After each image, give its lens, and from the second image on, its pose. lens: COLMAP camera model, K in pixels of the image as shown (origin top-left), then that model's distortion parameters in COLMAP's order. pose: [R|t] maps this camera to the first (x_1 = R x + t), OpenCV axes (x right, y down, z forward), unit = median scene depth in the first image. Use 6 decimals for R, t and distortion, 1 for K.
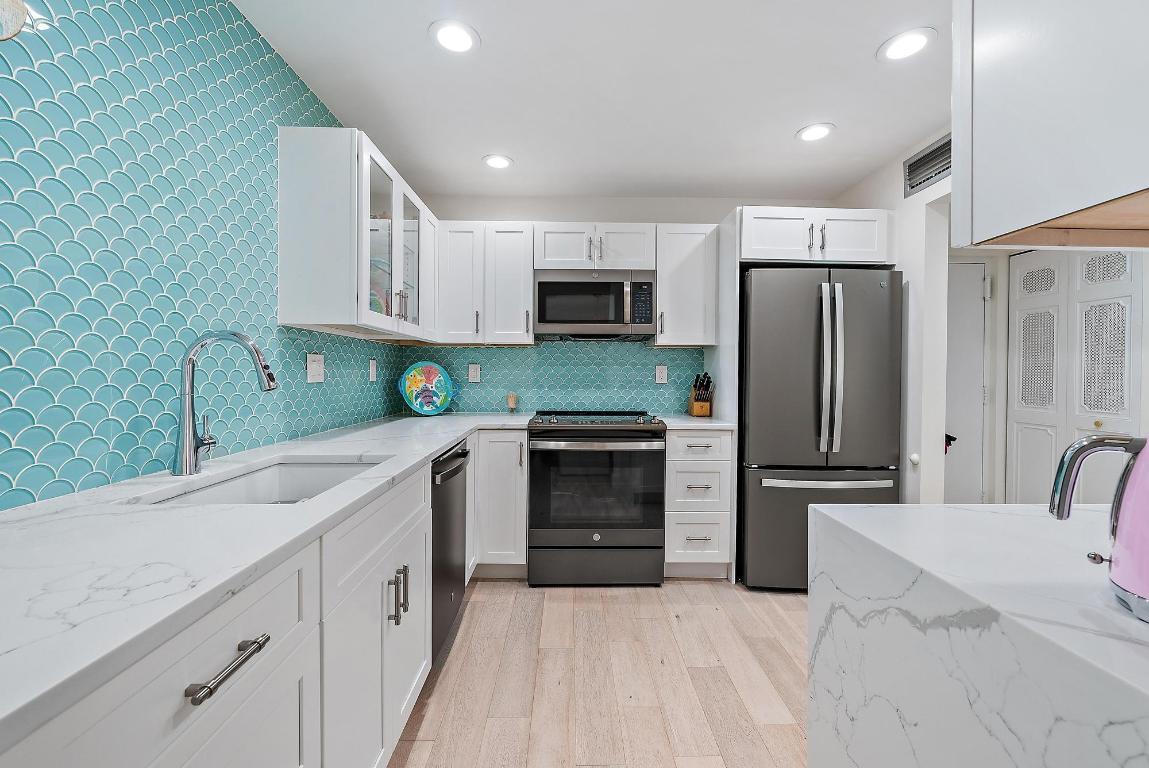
lens RADIAL K [[453.5, 0, 579.1], [0, 453.5, 378.0], [0, 0, 1]] dist [-0.001583, 0.000012]
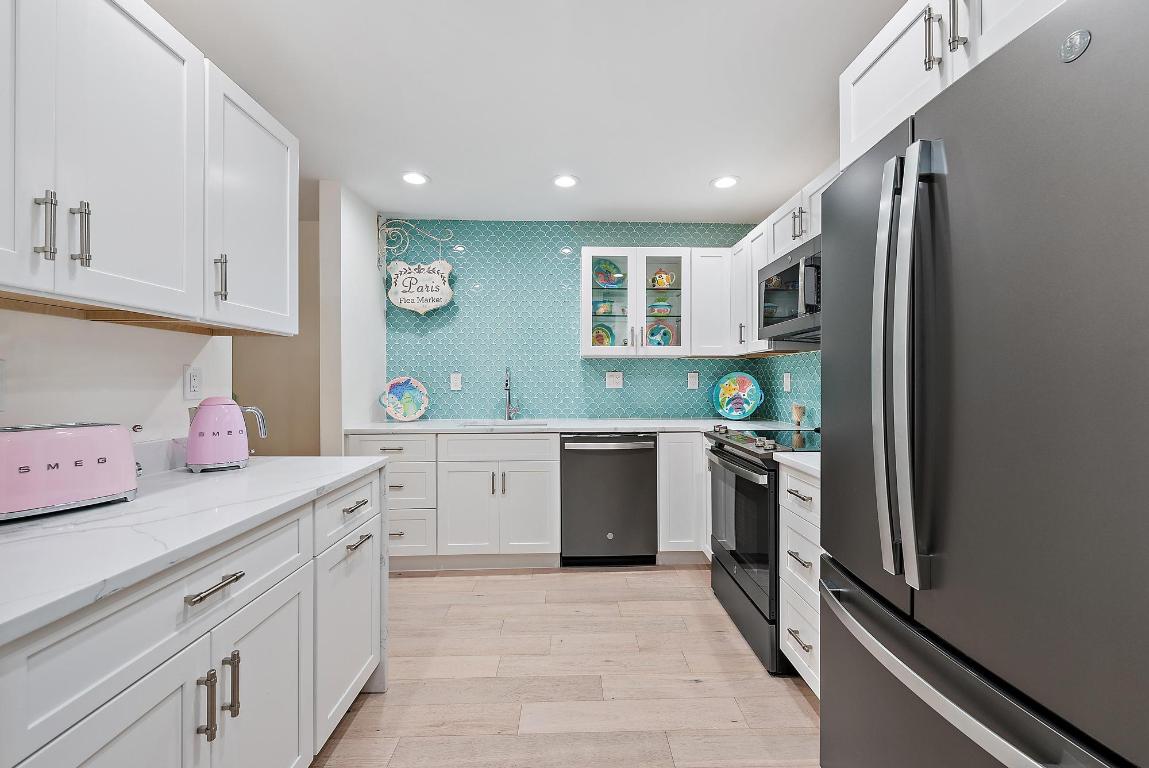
lens RADIAL K [[453.5, 0, 581.7], [0, 453.5, 382.4], [0, 0, 1]] dist [-0.001583, 0.000012]
pose [[0.002576, -0.002887, -0.999993, 0.813734], [-0.007487, 0.999968, -0.002907, -0.004855], [0.999969, 0.007495, 0.002555, 0.620857]]
